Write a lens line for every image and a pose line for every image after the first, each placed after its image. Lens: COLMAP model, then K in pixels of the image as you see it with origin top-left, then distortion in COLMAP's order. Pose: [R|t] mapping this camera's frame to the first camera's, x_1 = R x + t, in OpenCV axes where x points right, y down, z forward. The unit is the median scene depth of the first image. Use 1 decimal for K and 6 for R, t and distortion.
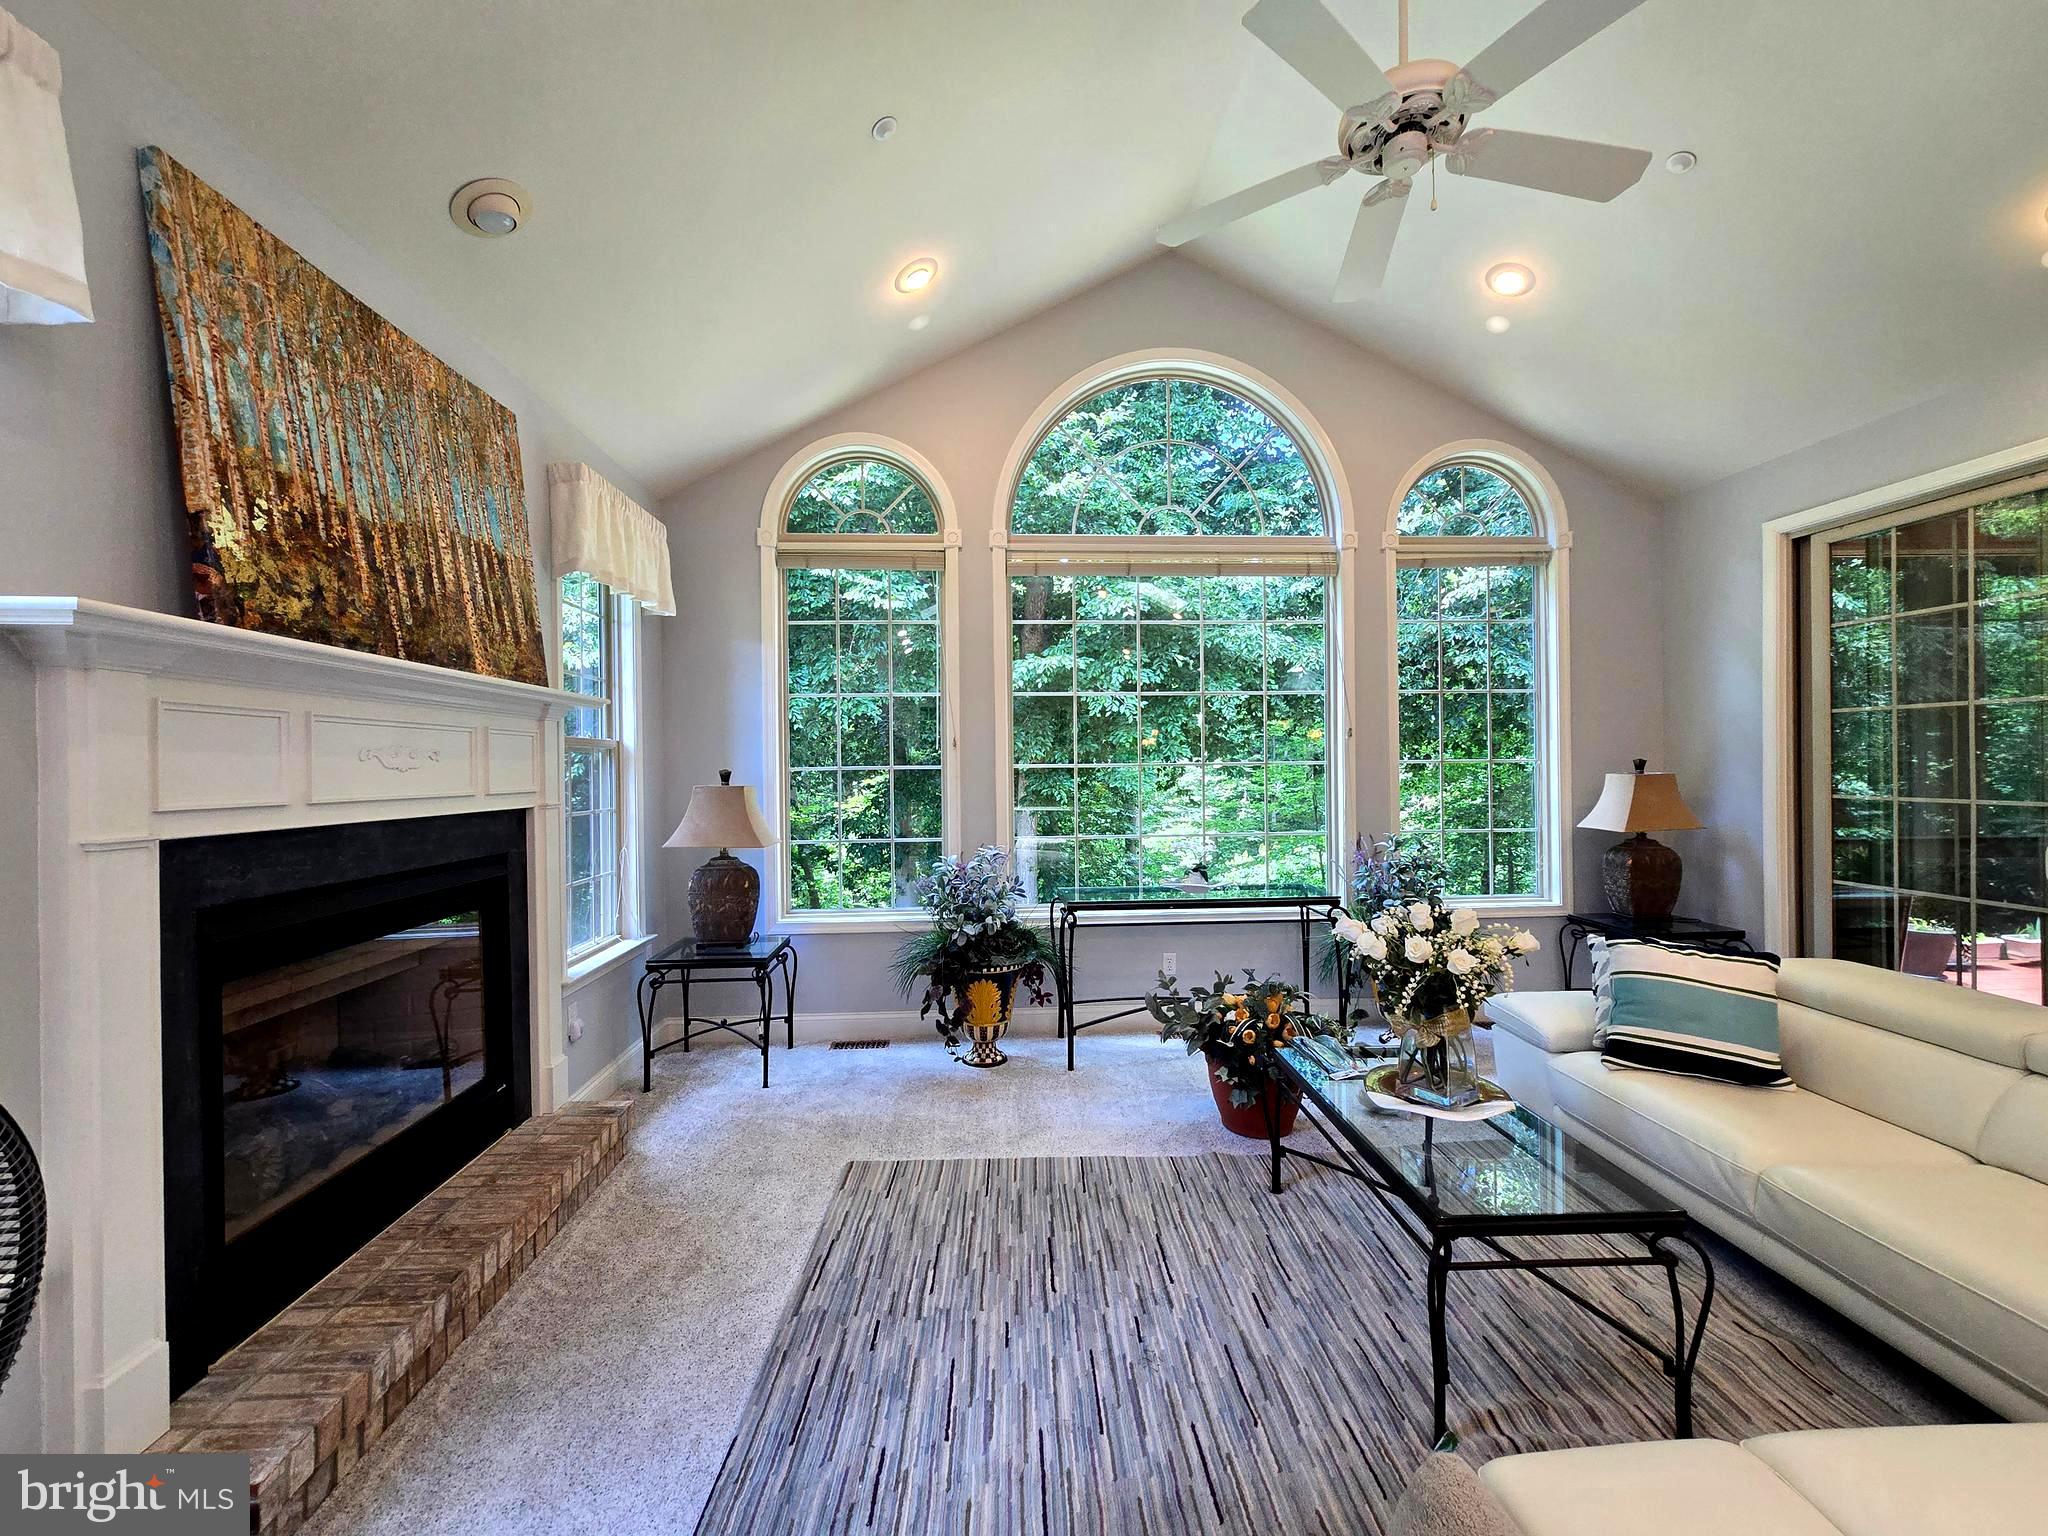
lens RADIAL K [[841.5, 0, 1013.9], [0, 841.5, 766.8], [0, 0, 1]] dist [0.000794, 0.000249]
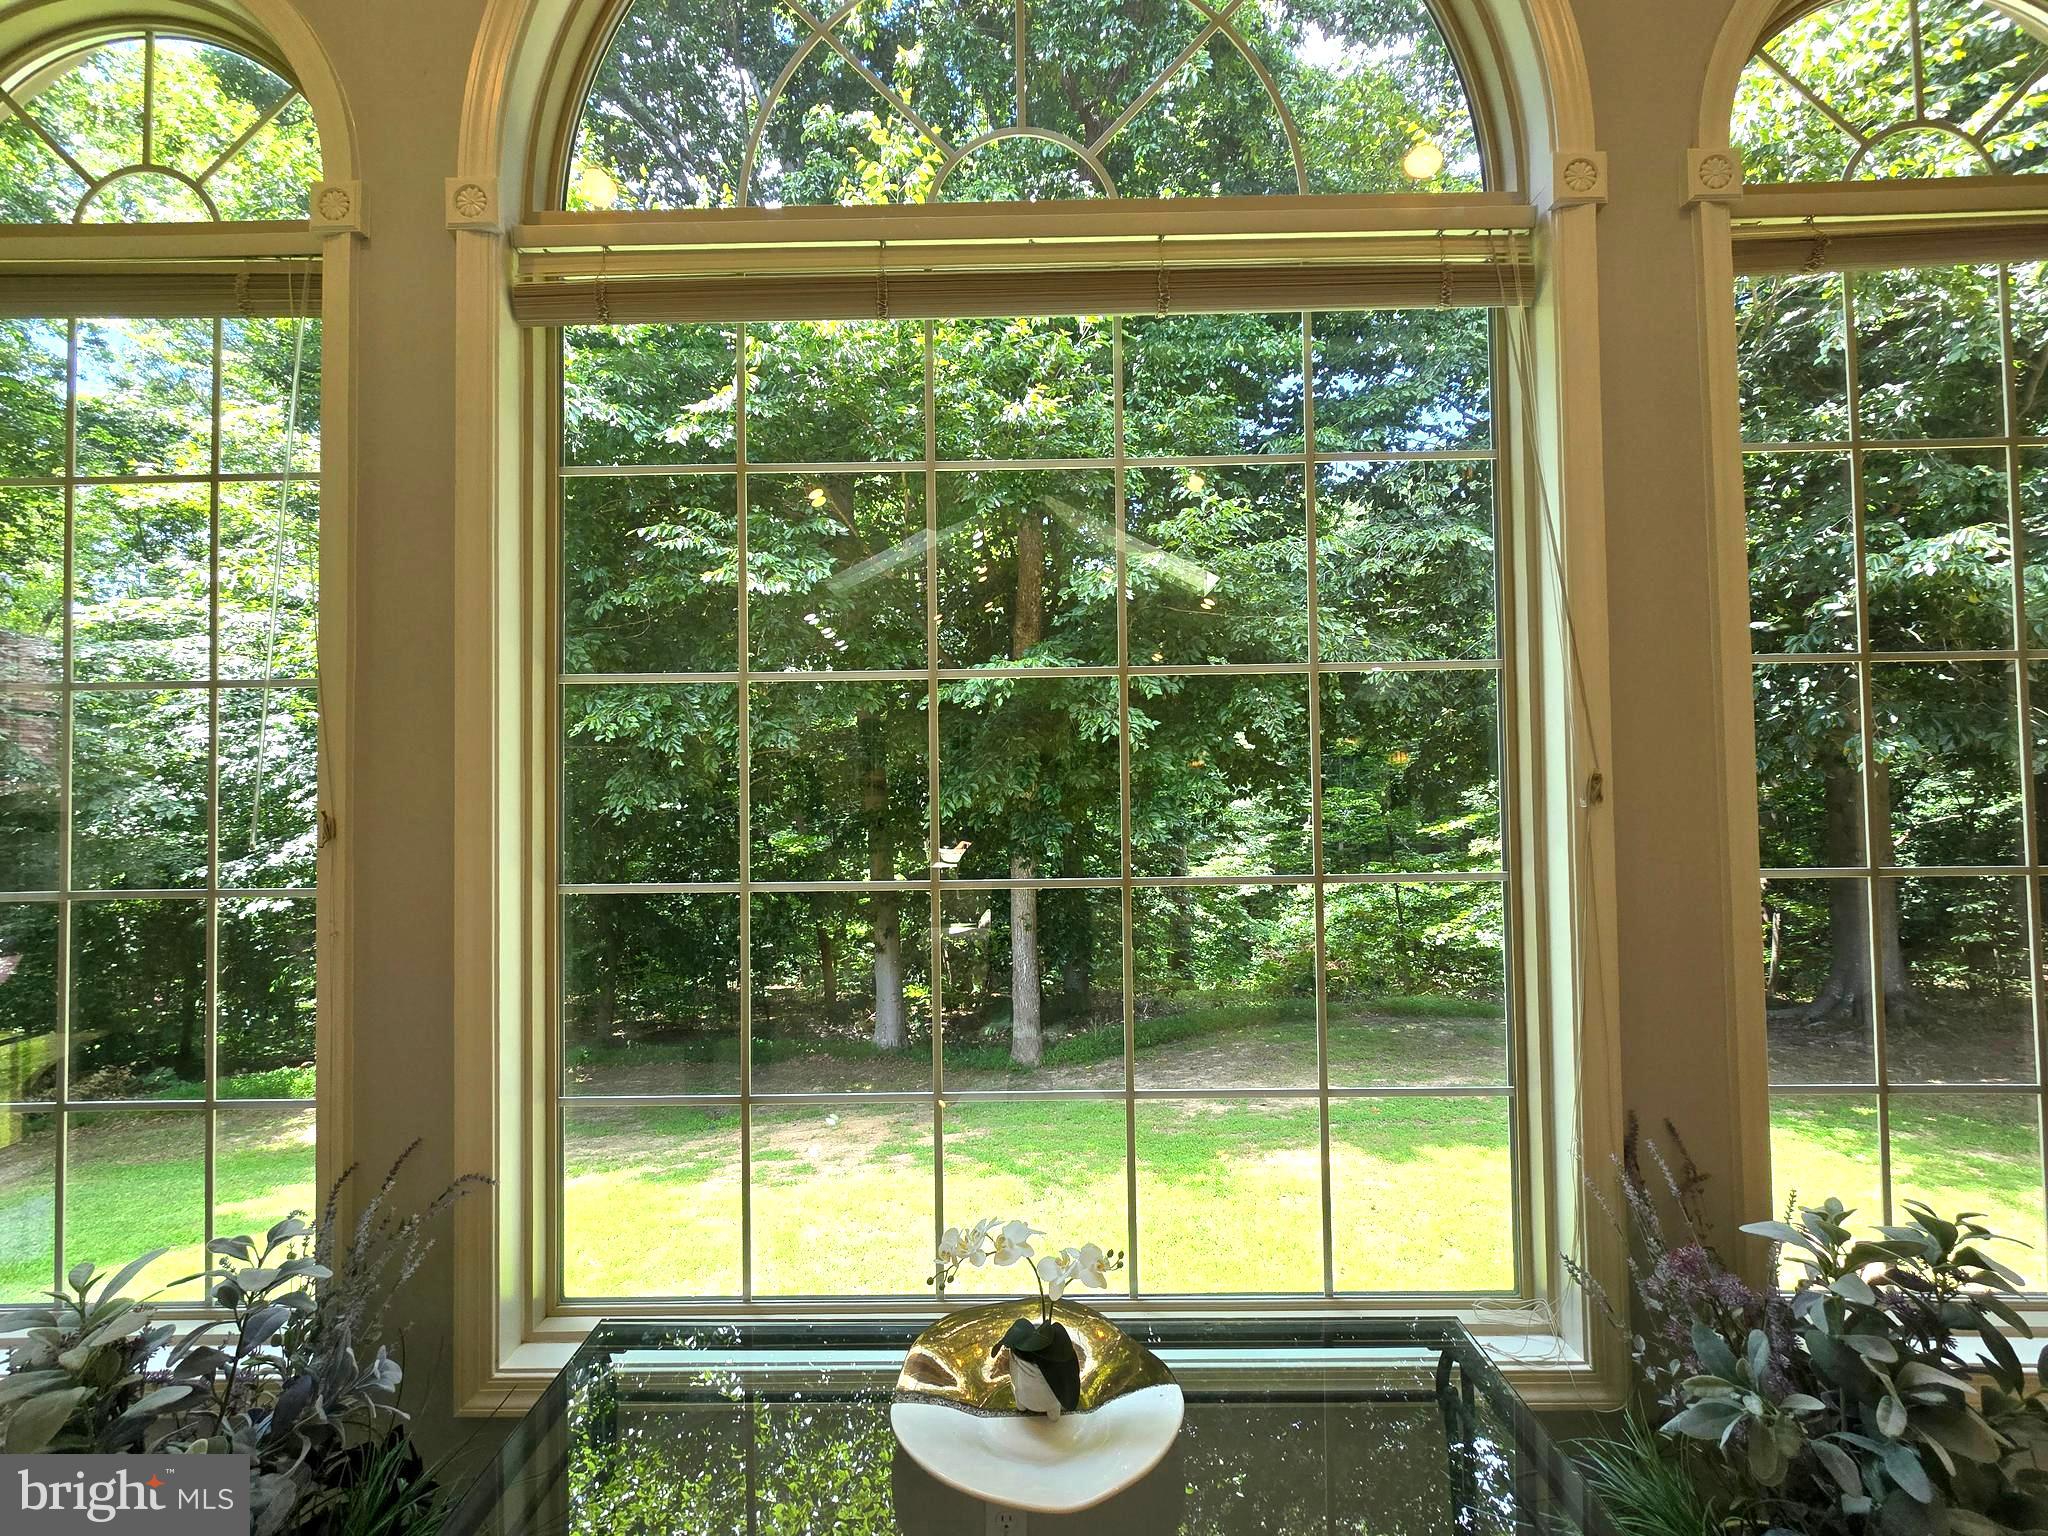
lens RADIAL K [[841.5, 0, 1013.9], [0, 841.5, 766.8], [0, 0, 1]] dist [0.000794, 0.000249]
pose [[0.997585, -0.005737, -0.069224, 0.085685], [0.004166, 0.999731, -0.022818, -0.017478], [0.069337, 0.022475, 0.997340, 0.278716]]
